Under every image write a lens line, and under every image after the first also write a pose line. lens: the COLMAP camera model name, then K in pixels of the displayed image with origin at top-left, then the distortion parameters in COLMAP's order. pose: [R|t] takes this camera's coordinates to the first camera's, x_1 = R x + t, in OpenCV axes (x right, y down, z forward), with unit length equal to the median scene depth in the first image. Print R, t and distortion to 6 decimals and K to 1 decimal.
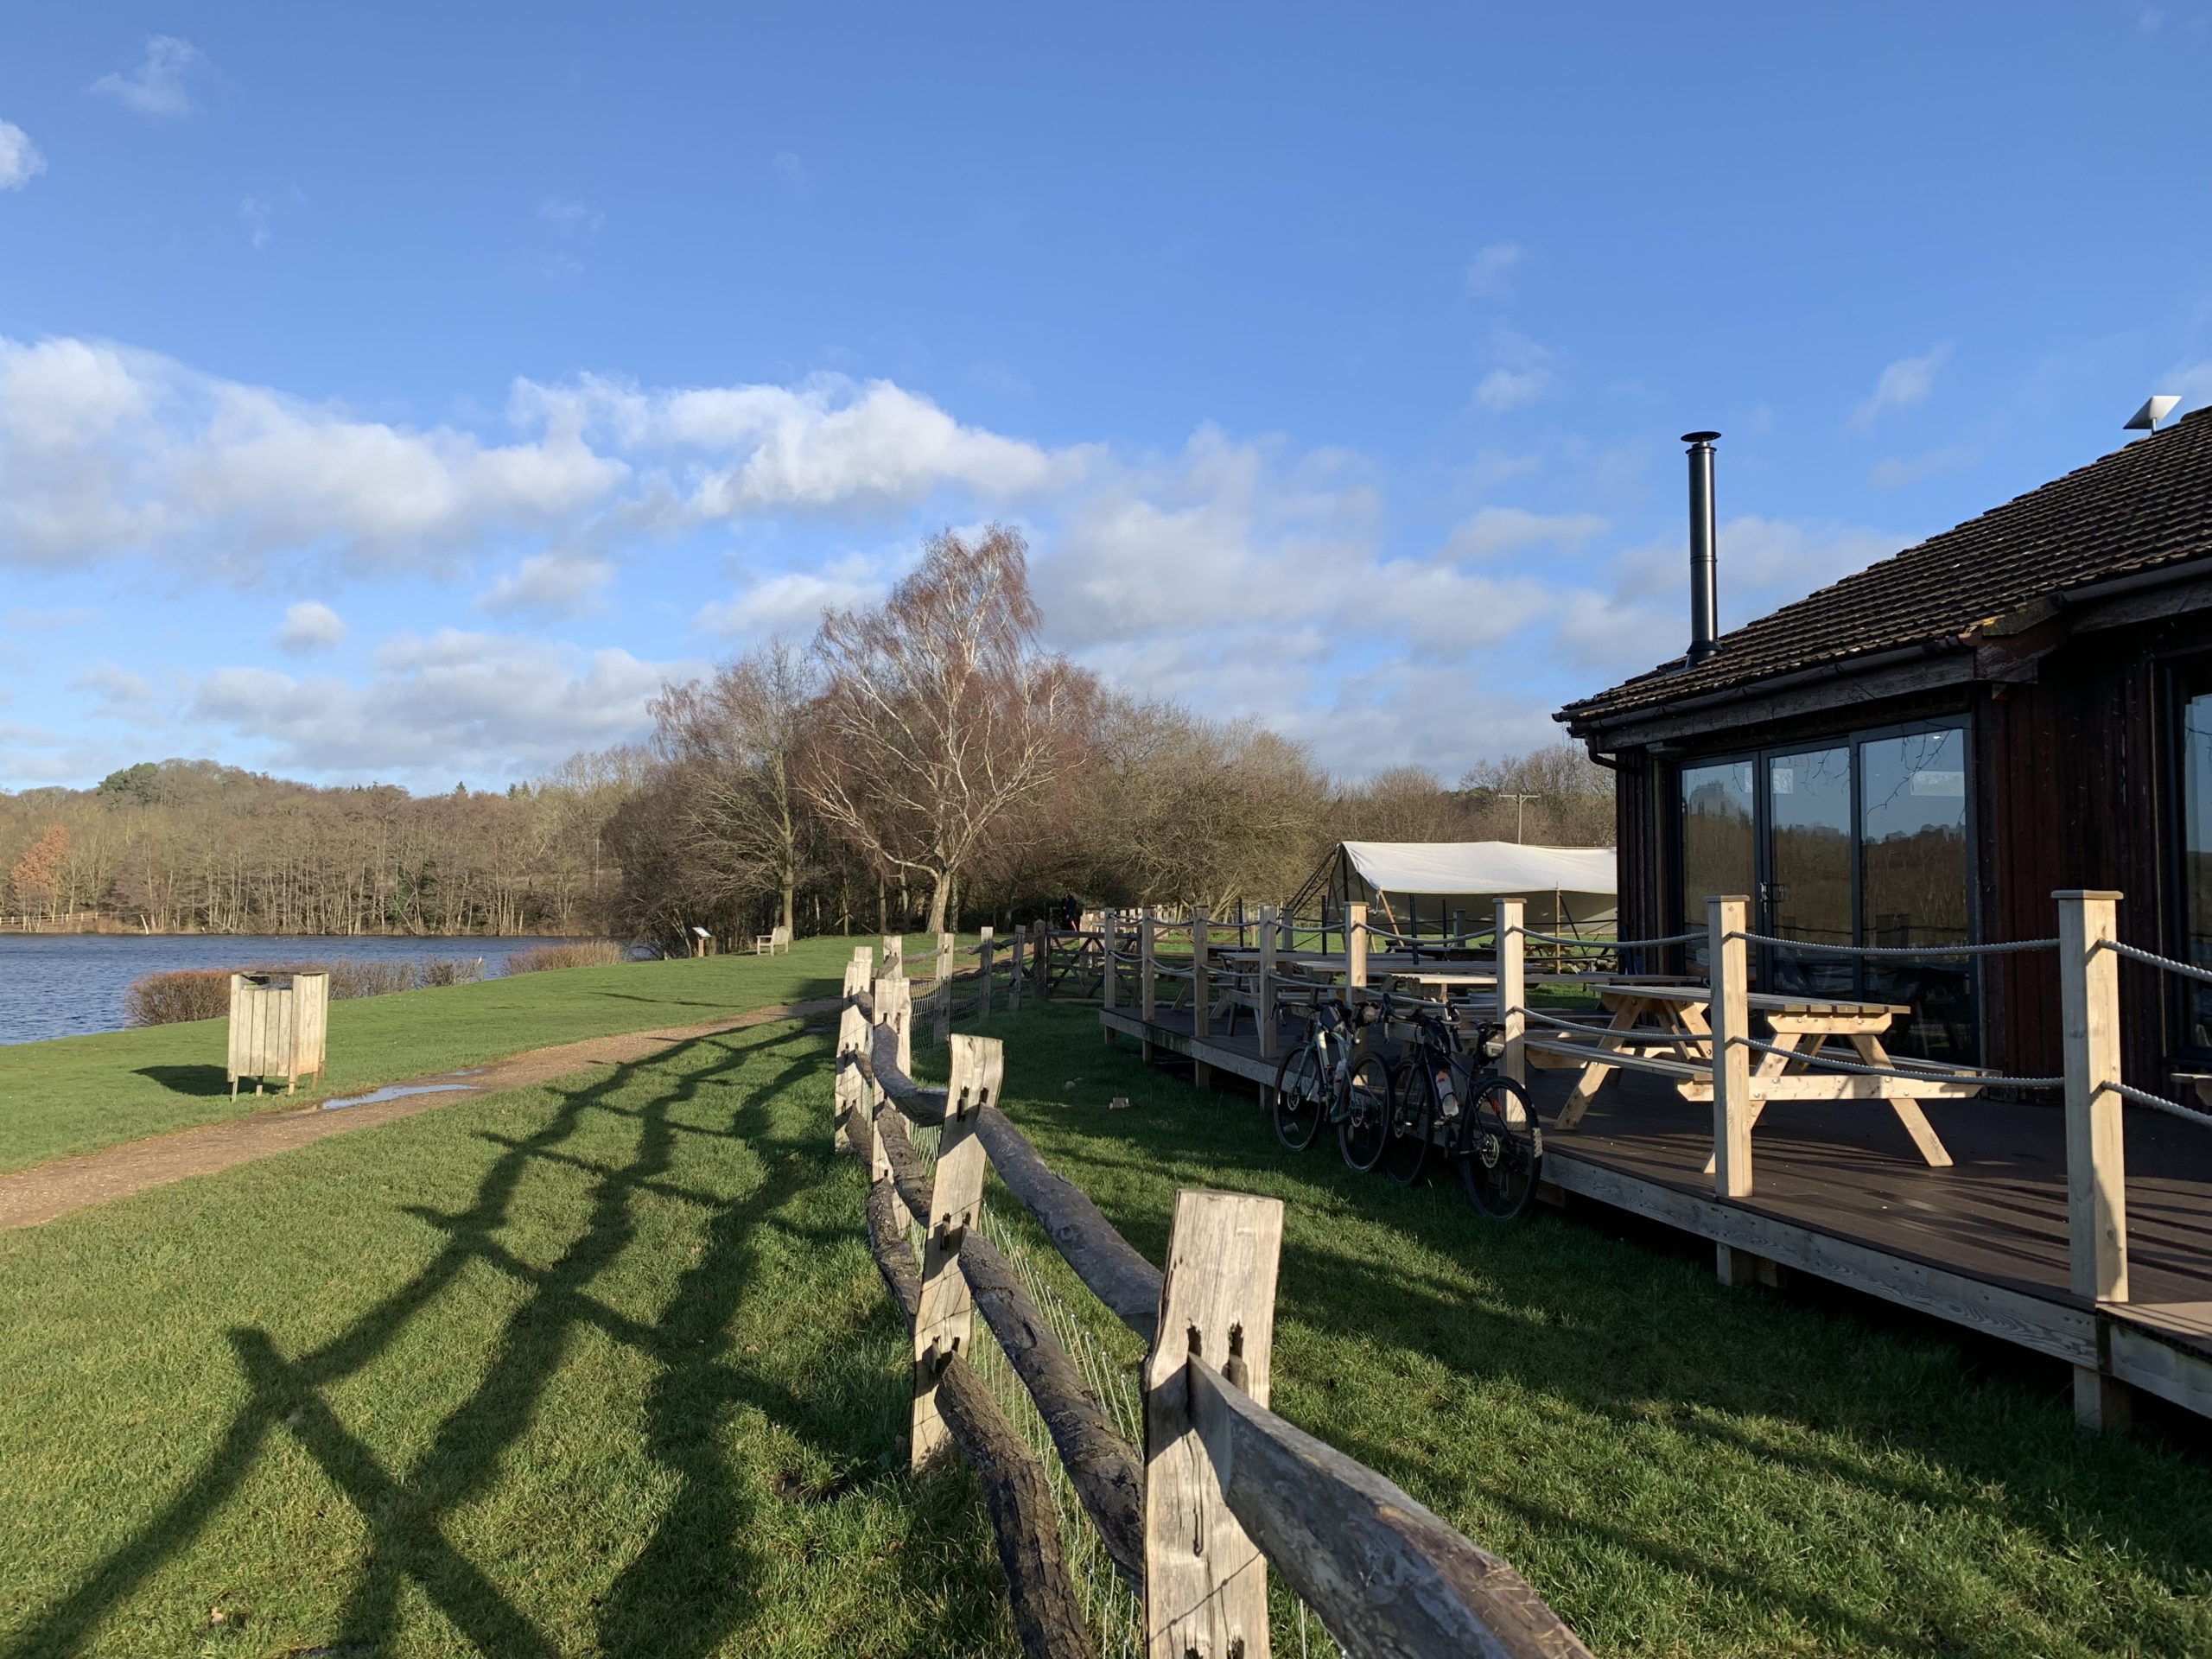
lens RADIAL K [[1676.1, 0, 1106.0], [0, 1676.1, 829.5], [0, 0, 1]] dist [-0.000384, 0.000007]
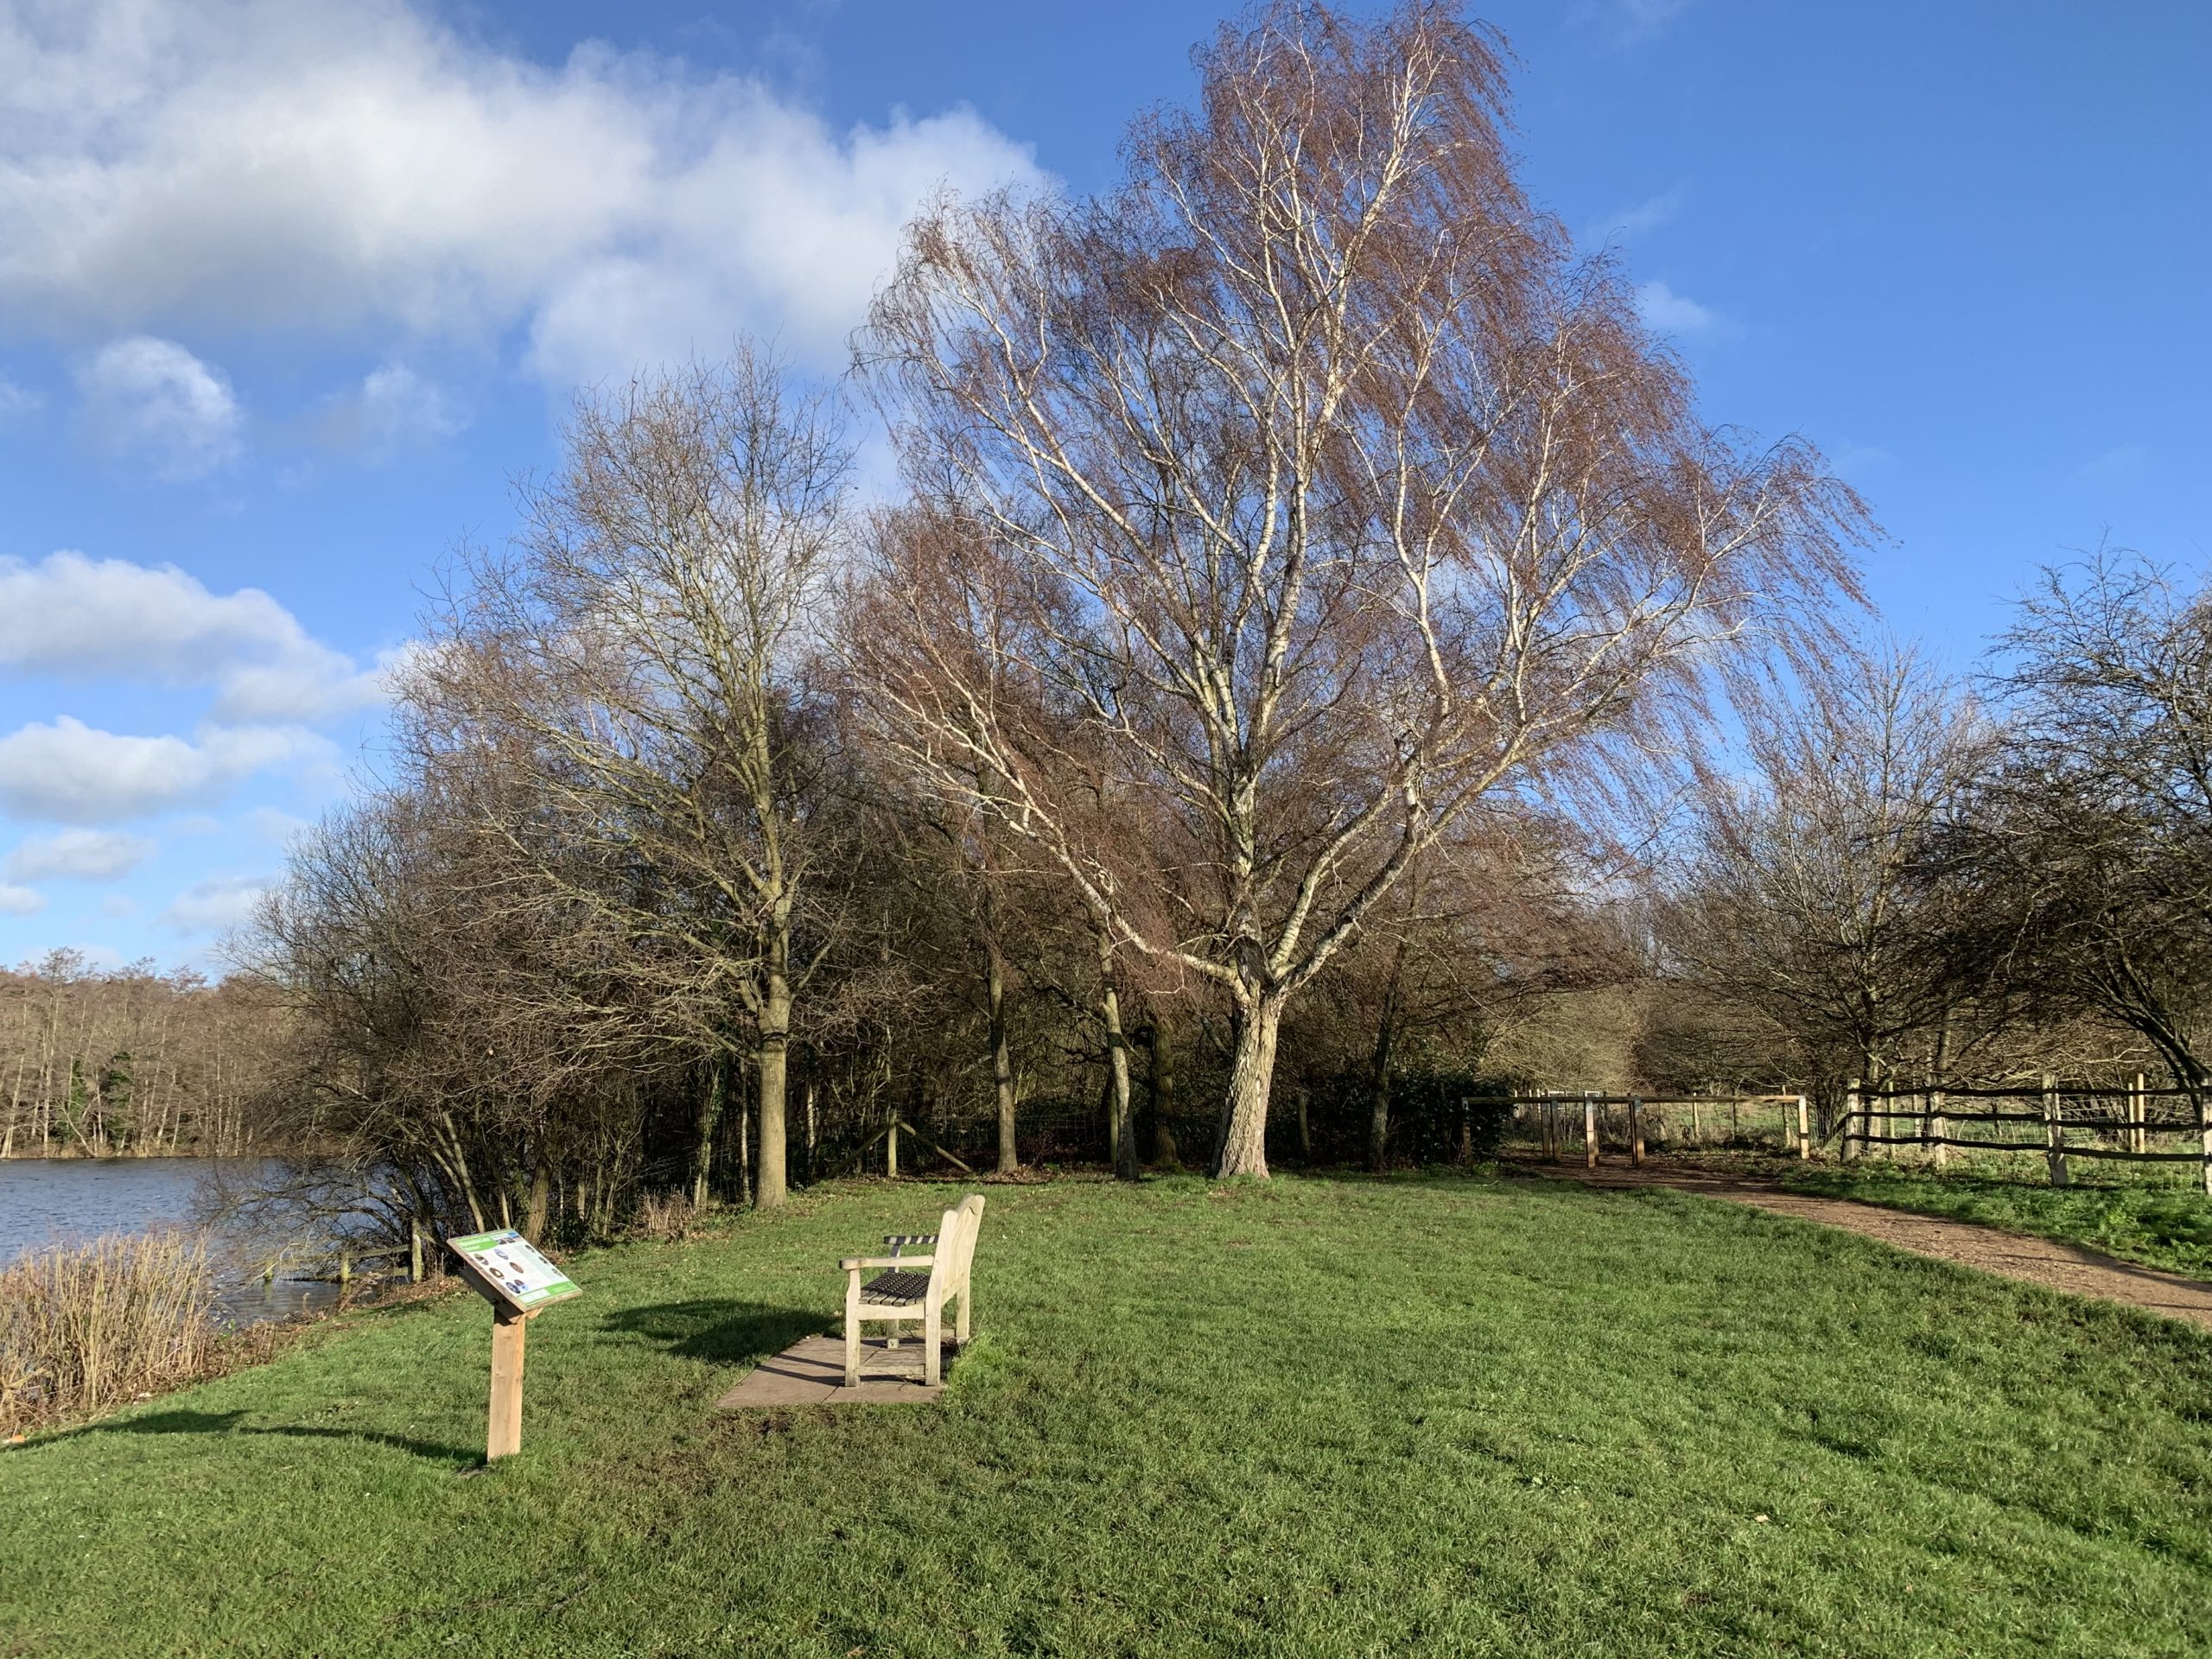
lens RADIAL K [[1687.1, 0, 1106.0], [0, 1687.1, 829.5], [0, 0, 1]] dist [0.060558, 0.000327]
pose [[0.995864, 0.014041, 0.089760, -0.055512], [-0.003162, 0.992743, -0.120212, 0.012043], [-0.090797, 0.119431, 0.988682, 0.231496]]
